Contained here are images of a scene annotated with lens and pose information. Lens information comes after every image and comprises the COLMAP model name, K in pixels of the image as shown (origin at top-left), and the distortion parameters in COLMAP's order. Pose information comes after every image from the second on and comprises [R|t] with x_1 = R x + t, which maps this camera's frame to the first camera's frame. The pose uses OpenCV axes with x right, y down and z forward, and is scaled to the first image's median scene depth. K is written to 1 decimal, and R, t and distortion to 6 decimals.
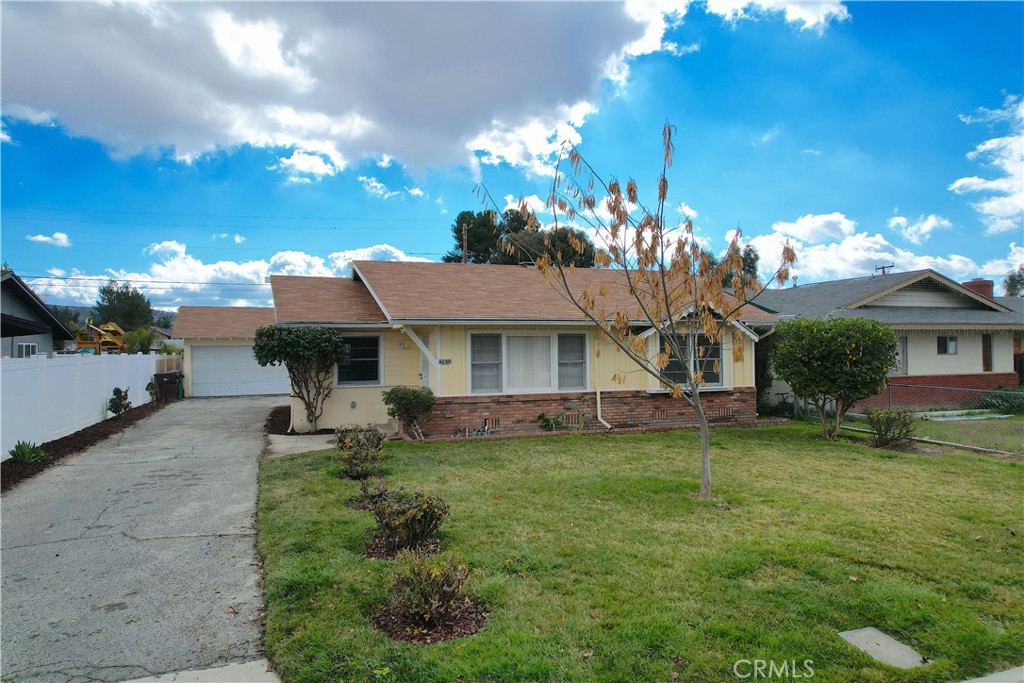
lens RADIAL K [[644.2, 0, 464.1], [0, 644.2, 319.6], [0, 0, 1]] dist [-0.054757, 0.037661]
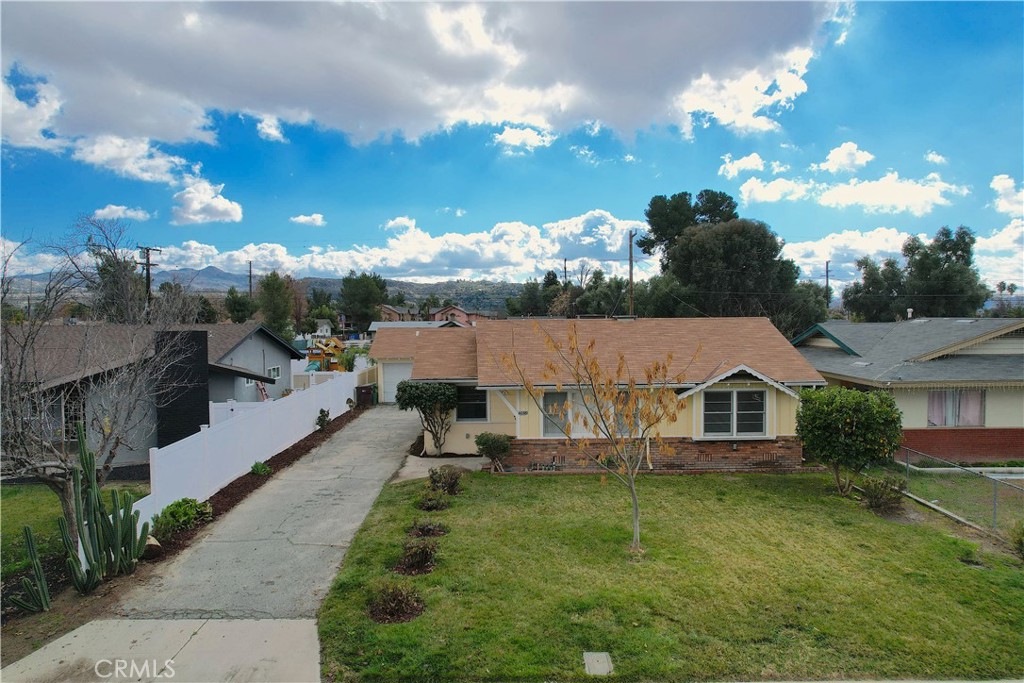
lens RADIAL K [[644.2, 0, 464.1], [0, 644.2, 319.6], [0, 0, 1]] dist [-0.054757, 0.037661]
pose [[0.939152, -0.010430, -0.343343, 0.301281], [0.032454, 0.997762, 0.058462, -0.199850], [0.341965, -0.066048, 0.937389, -0.270659]]
